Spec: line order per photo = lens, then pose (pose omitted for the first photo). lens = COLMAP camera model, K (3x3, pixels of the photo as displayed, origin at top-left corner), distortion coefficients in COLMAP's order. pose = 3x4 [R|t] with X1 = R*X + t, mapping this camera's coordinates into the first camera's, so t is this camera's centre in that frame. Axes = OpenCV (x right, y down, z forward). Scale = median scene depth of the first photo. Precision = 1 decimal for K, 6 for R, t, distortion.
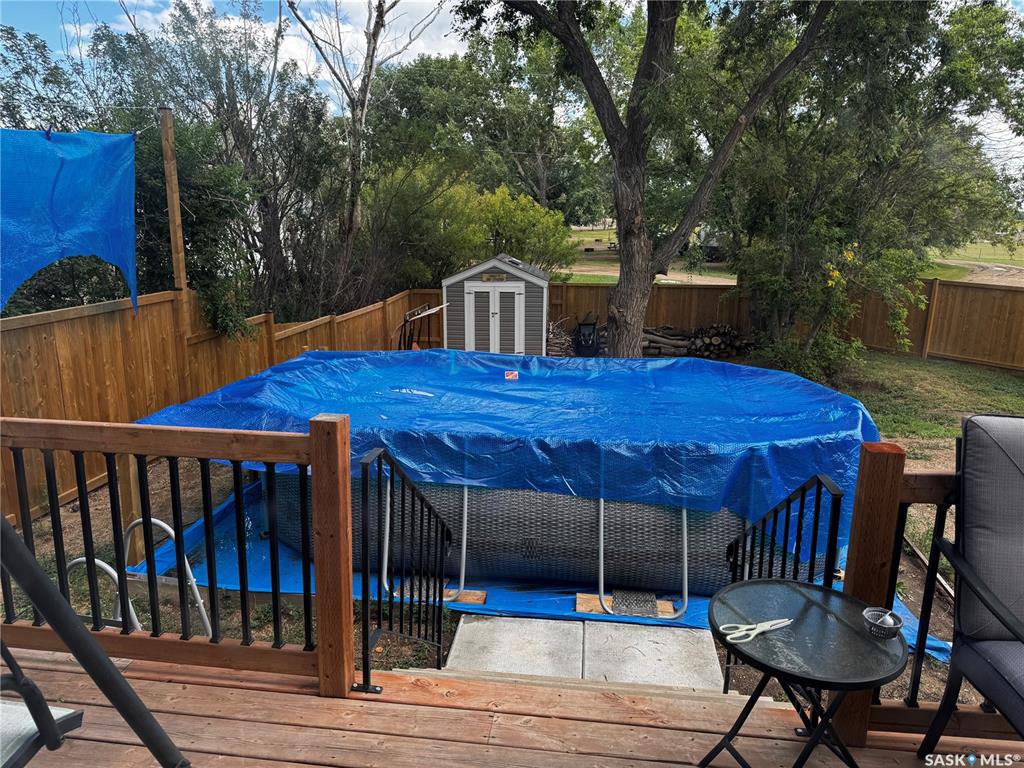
lens RADIAL K [[723.2, 0, 511.3], [0, 723.2, 383.7], [0, 0, 1]] dist [0.032806, -0.036739]
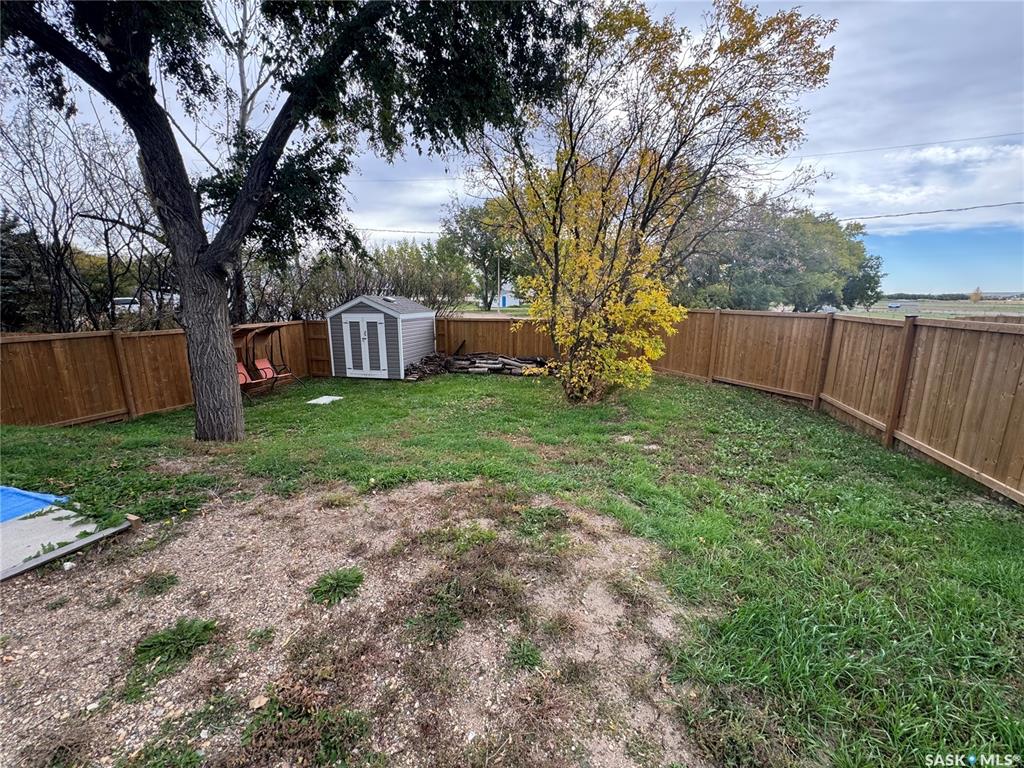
lens RADIAL K [[410.9, 0, 514.3], [0, 410.9, 387.5], [0, 0, 1]] dist [-0.019591, 0.000510]
pose [[0.983676, 0.029095, -0.177580, 0.407566], [-0.031764, 0.999421, -0.012203, -0.010501], [0.177122, 0.017645, 0.984031, 0.362988]]
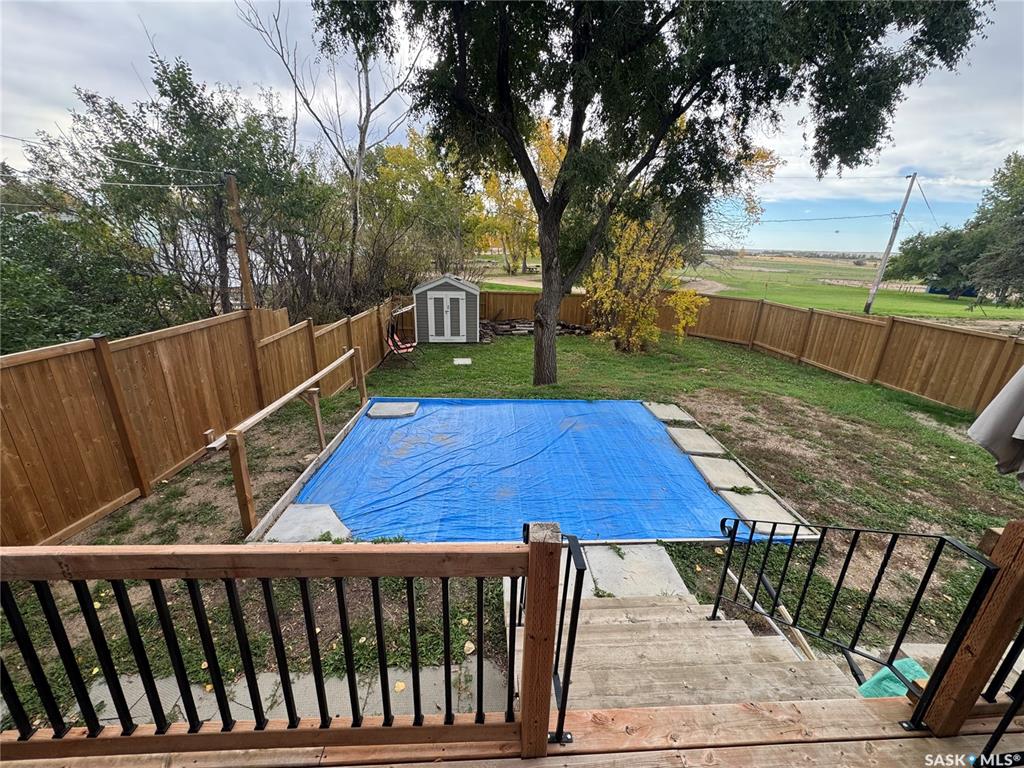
lens RADIAL K [[410.9, 0, 514.4], [0, 410.9, 382.7], [0, 0, 1]] dist [-0.019591, 0.000510]
pose [[0.982761, -0.035321, 0.181477, -0.051355], [0.017764, 0.995079, 0.097475, -0.027503], [-0.184027, -0.092570, 0.978552, 0.063994]]
